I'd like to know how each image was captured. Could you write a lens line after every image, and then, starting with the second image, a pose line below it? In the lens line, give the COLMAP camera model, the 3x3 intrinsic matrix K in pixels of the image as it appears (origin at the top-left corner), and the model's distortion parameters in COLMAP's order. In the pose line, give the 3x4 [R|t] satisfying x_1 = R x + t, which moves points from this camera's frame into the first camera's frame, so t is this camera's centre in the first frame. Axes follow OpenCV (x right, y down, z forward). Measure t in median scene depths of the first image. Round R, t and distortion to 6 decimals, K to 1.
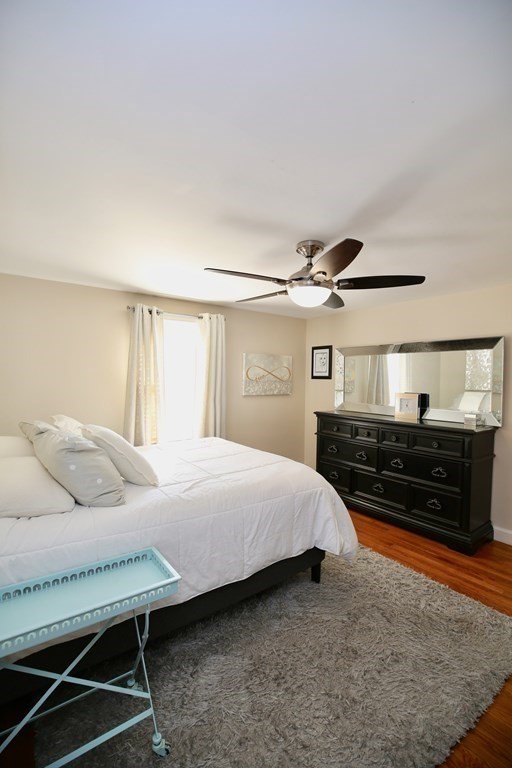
lens RADIAL K [[351.3, 0, 255.7], [0, 351.3, 383.8], [0, 0, 1]] dist [0.000291, 0.000326]
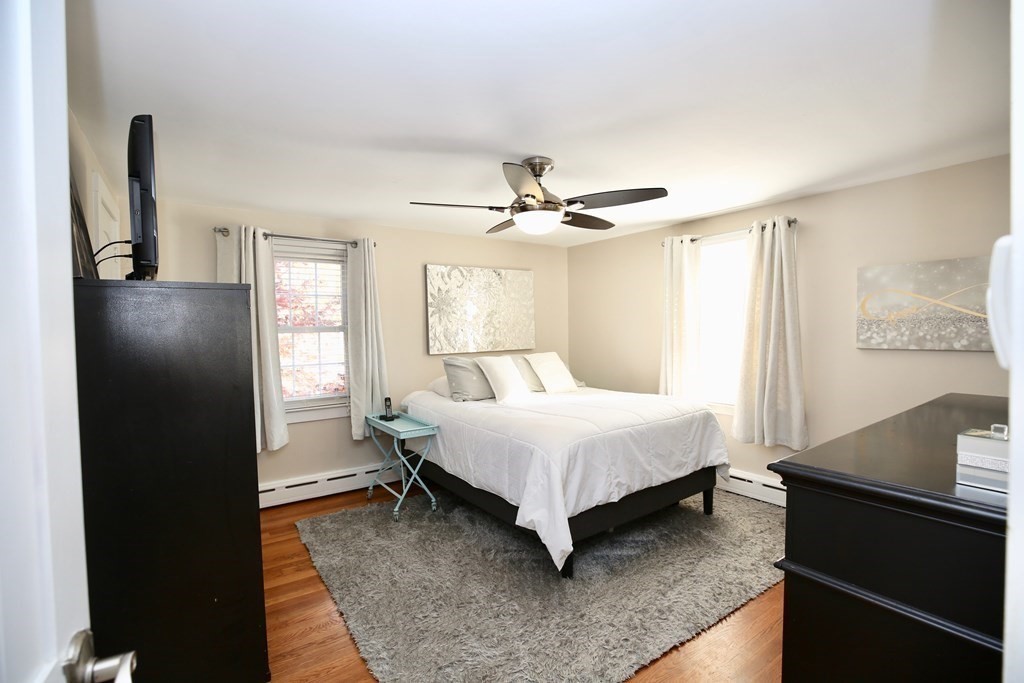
lens RADIAL K [[468.3, 0, 512.2], [0, 468.3, 342.2], [0, 0, 1]] dist [0.000291, 0.000326]
pose [[-0.013616, 0.023325, -0.999635, 0.667884], [0.007073, 0.999705, 0.023230, 0.004251], [0.999882, -0.006754, -0.013776, 0.484689]]
